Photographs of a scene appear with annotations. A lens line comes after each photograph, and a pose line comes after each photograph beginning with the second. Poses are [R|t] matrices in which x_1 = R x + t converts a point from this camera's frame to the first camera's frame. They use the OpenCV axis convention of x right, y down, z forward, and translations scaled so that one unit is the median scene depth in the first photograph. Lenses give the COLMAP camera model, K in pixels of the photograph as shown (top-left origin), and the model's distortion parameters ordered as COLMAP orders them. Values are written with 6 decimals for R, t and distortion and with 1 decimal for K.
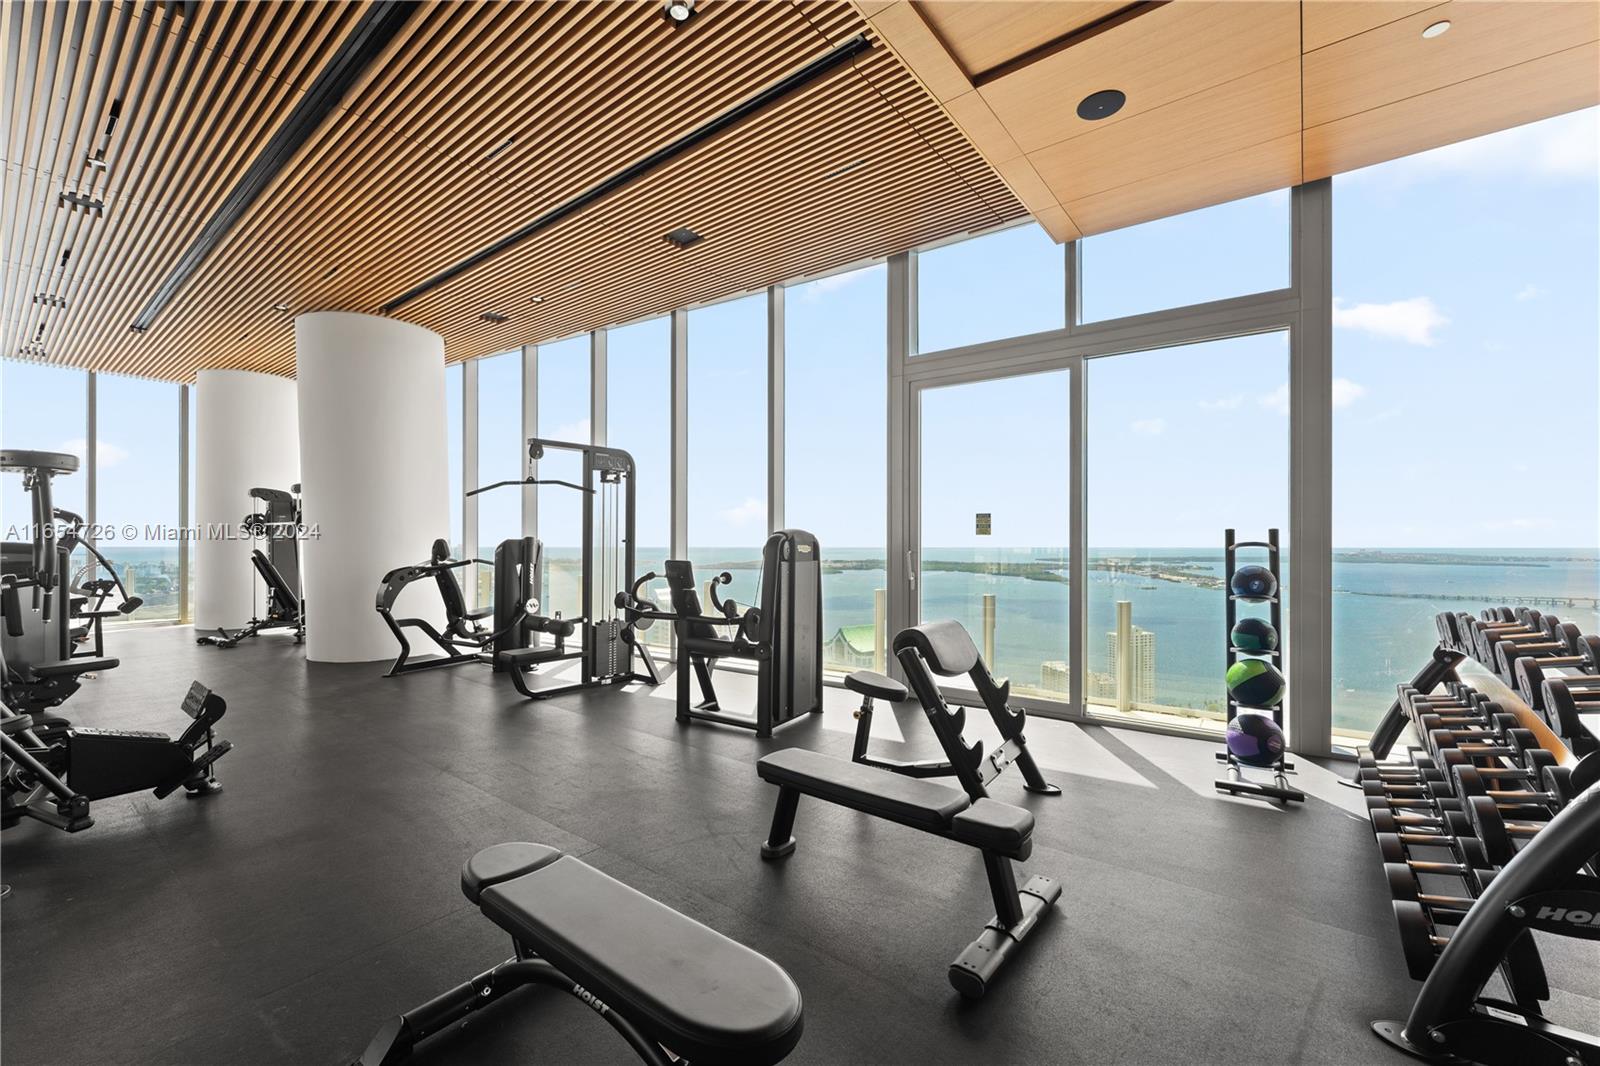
lens RADIAL K [[649.0, 0, 799.1], [0, 649.0, 536.2], [0, 0, 1]] dist [-0.000906, 0.000134]
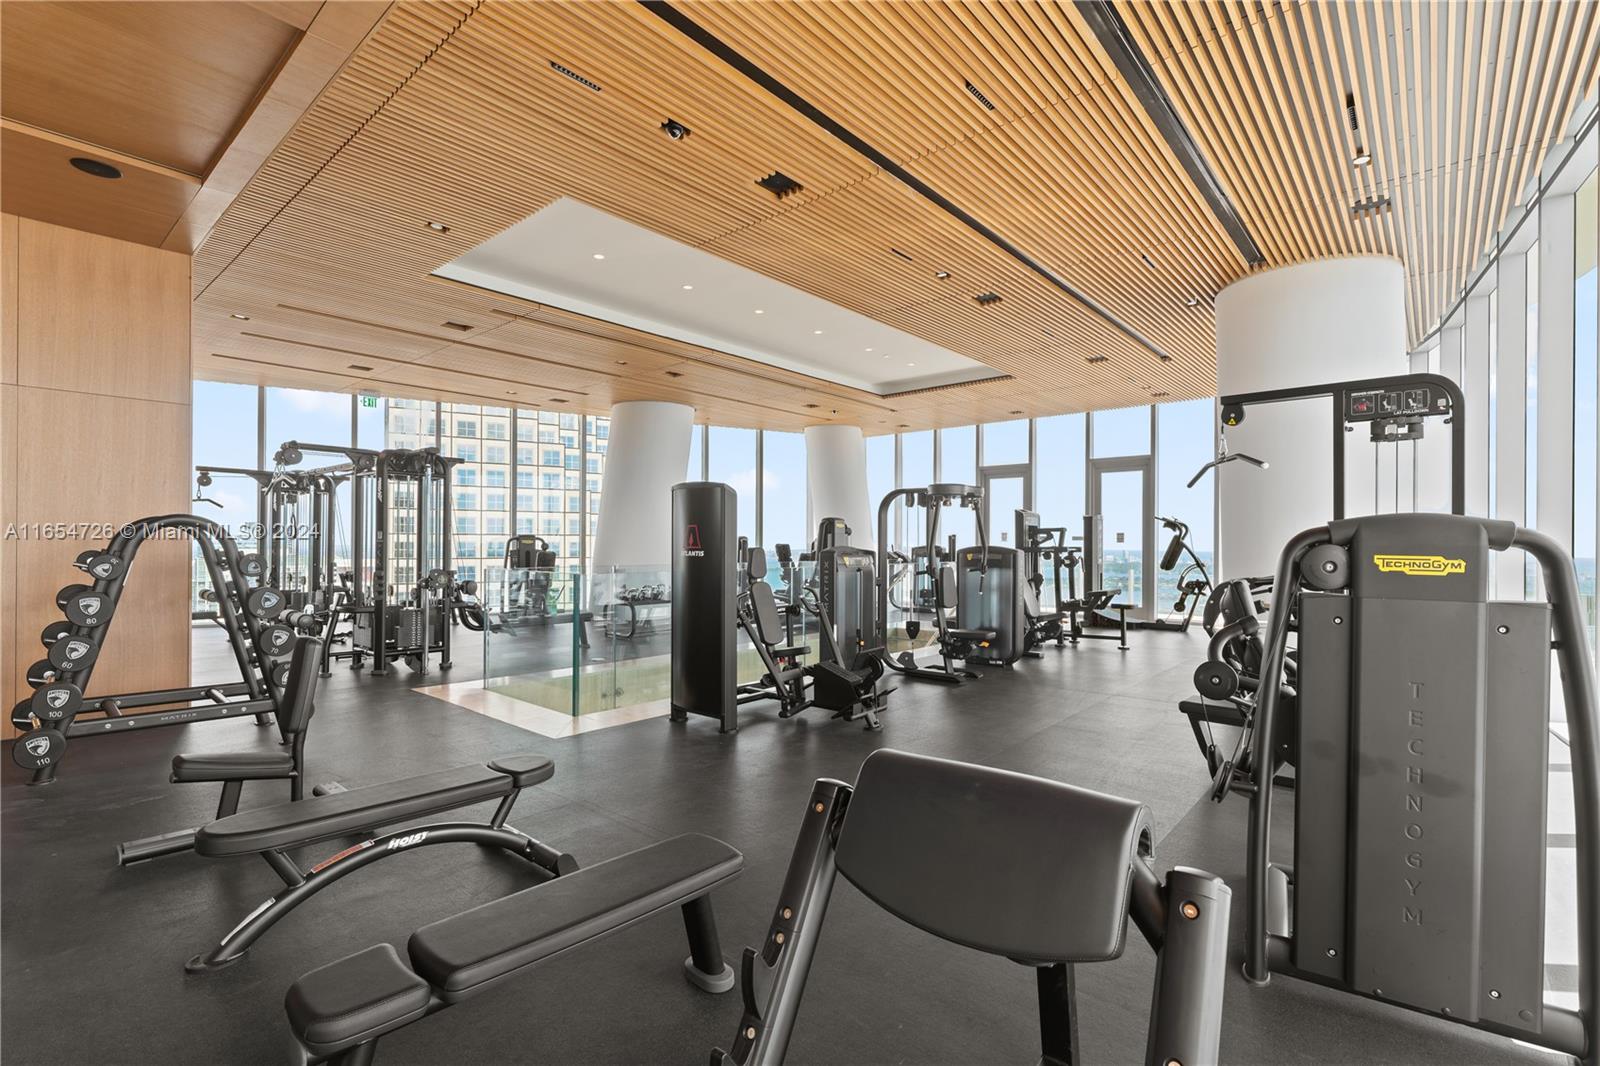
lens RADIAL K [[730.1, 0, 800.6], [0, 730.1, 541.8], [0, 0, 1]] dist [0.000151, 0.000013]
pose [[-0.051902, -0.004085, -0.998644, 0.354779], [-0.000337, 0.999992, -0.004073, 0.007254], [0.998652, 0.000125, -0.051903, 0.528506]]
